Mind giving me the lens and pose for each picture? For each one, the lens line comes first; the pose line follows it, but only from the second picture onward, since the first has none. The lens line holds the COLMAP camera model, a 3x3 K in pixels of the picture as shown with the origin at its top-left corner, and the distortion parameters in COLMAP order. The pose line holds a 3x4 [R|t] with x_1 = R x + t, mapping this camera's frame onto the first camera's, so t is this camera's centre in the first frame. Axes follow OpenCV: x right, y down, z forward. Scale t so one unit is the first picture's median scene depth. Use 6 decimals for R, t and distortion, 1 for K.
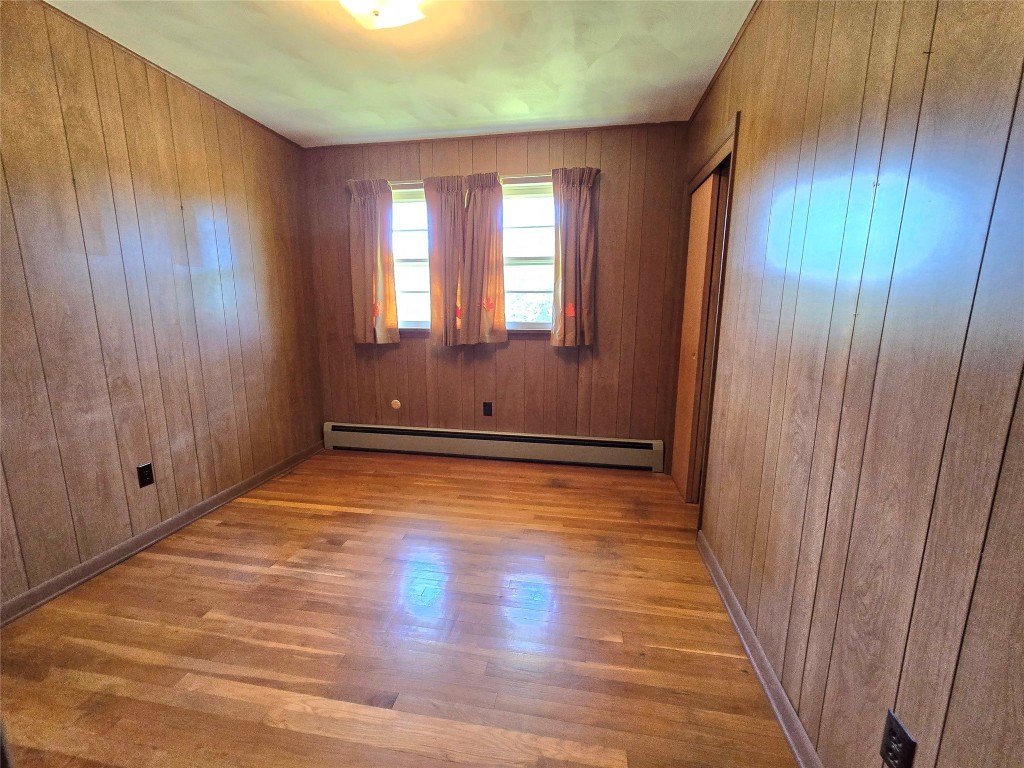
lens RADIAL K [[419.0, 0, 508.1], [0, 419.0, 382.3], [0, 0, 1]] dist [-0.000305, -0.001651]
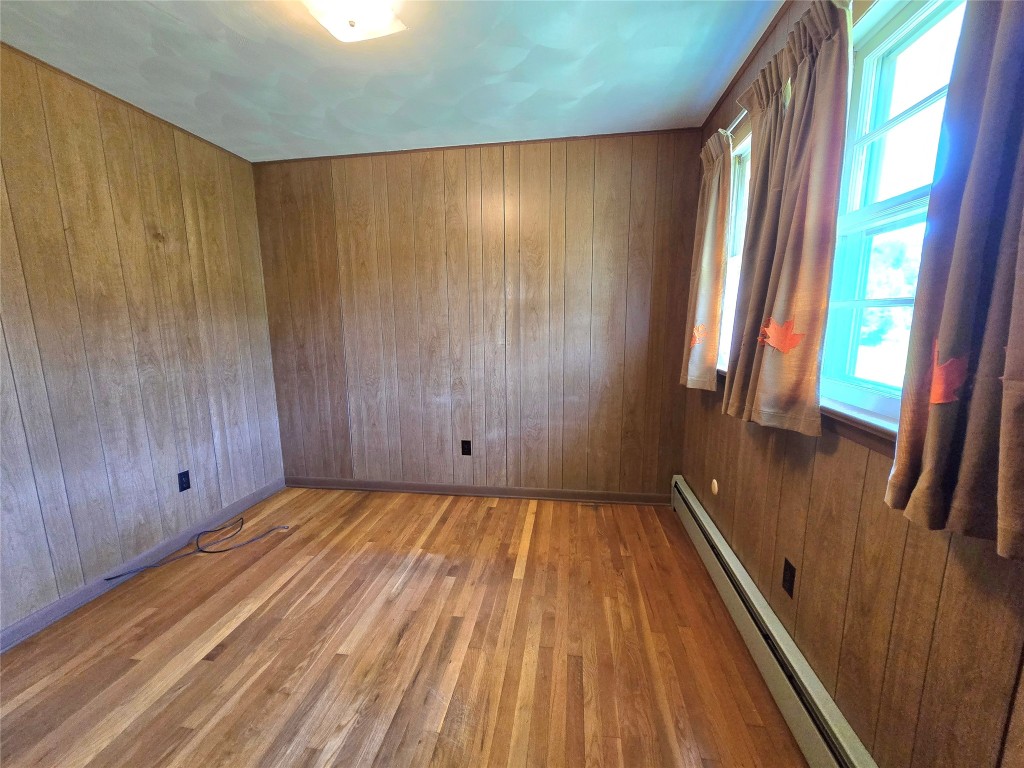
lens RADIAL K [[419.0, 0, 507.7], [0, 419.0, 384.1], [0, 0, 1]] dist [-0.000305, -0.001651]
pose [[0.020612, 0.155373, -0.987641, 0.508443], [-0.161928, 0.975327, 0.150057, -0.224120], [0.986587, 0.156834, 0.045263, 1.012014]]
